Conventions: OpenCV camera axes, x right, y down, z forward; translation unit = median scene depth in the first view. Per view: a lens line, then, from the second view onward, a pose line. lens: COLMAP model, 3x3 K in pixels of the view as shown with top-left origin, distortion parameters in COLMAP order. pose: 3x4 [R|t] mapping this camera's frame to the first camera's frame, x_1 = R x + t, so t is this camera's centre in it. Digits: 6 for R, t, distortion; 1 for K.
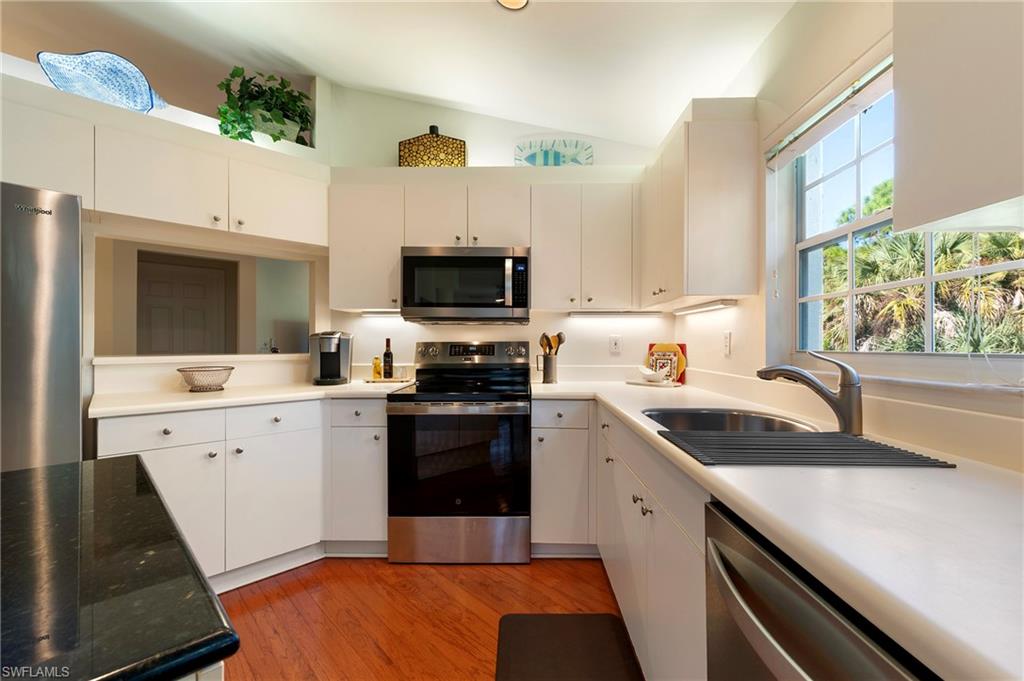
lens RADIAL K [[423.3, 0, 527.0], [0, 423.3, 349.5], [0, 0, 1]] dist [0.008992, -0.001096]
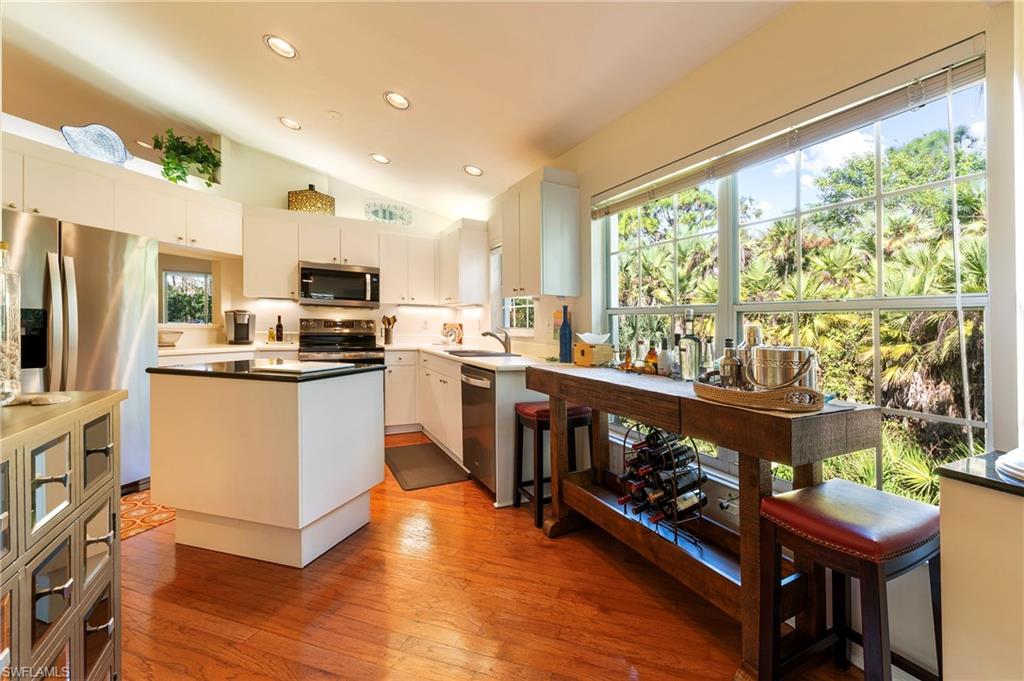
lens RADIAL K [[423.3, 0, 536.7], [0, 423.3, 354.5], [0, 0, 1]] dist [0.008992, -0.001096]
pose [[0.873117, -0.012116, 0.487361, -0.286264], [-0.017177, 0.998306, 0.055591, 0.014548], [-0.487209, -0.056909, 0.871429, -0.900636]]
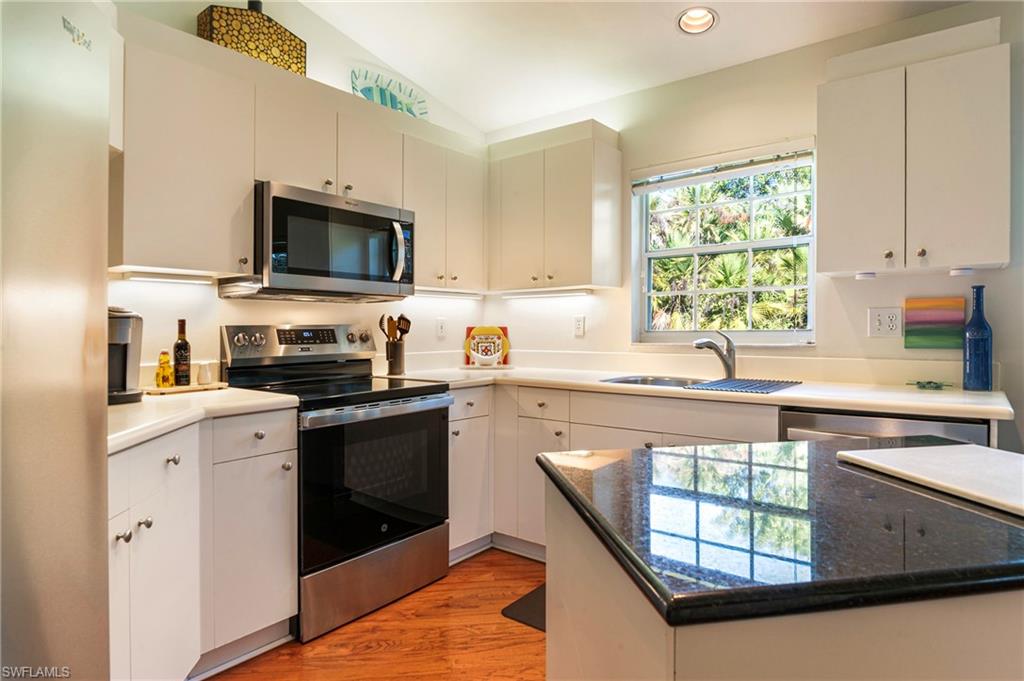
lens RADIAL K [[588.0, 0, 512.9], [0, 588.0, 347.4], [0, 0, 1]] dist [-0.009040, -0.004737]
pose [[0.601831, -0.031346, 0.798008, -0.772362], [0.017434, 0.999507, 0.026113, 0.000229], [-0.798433, -0.001803, 0.602081, 0.135354]]
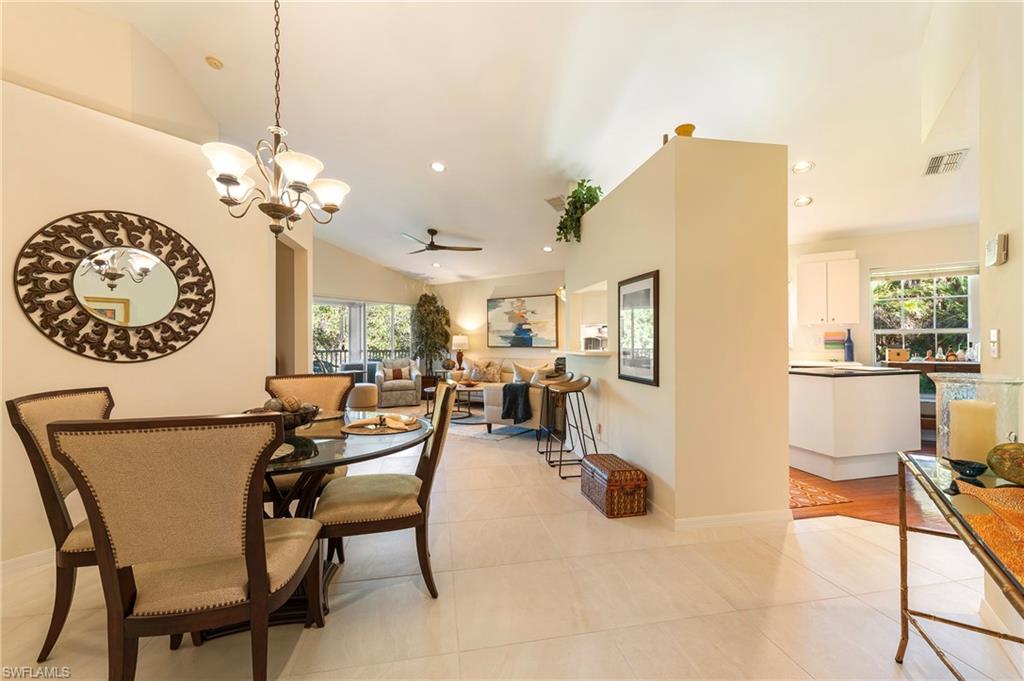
lens RADIAL K [[423.3, 0, 522.9], [0, 423.3, 351.2], [0, 0, 1]] dist [0.008992, -0.001096]
pose [[0.541737, -0.026604, 0.840127, -2.282019], [0.021037, 0.999615, 0.018089, -0.021555], [-0.840285, 0.007874, 0.542088, 0.320299]]
